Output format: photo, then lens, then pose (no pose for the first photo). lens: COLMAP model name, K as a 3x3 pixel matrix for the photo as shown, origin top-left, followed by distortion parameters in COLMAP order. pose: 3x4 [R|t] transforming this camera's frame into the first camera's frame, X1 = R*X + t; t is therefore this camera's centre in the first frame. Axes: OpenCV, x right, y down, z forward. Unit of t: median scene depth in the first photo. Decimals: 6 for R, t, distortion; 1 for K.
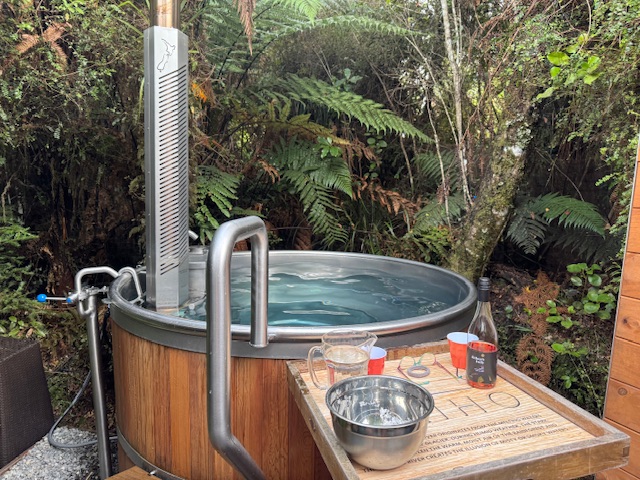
lens RADIAL K [[440.6, 0, 319.2], [0, 440.6, 244.2], [0, 0, 1]] dist [0.066101, -0.012745]
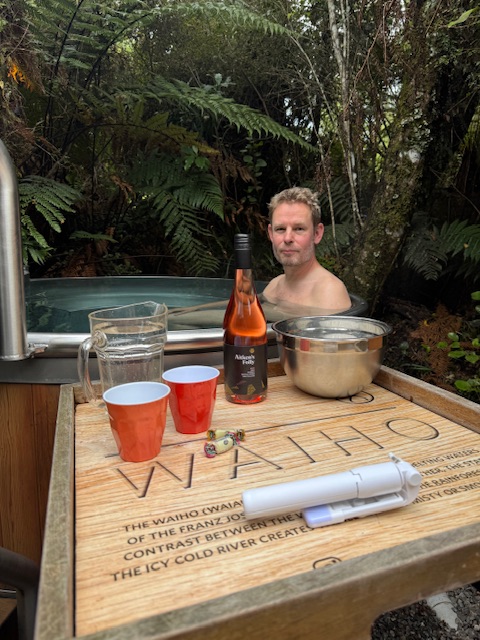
lens RADIAL K [[440.6, 0, 242.4], [0, 440.6, 315.6], [0, 0, 1]] dist [0.066101, -0.012745]
pose [[0.997920, -0.010882, 0.063542, 0.059792], [0.010093, 0.999868, 0.012720, 0.072757], [-0.063672, -0.012053, 0.997898, 0.166915]]
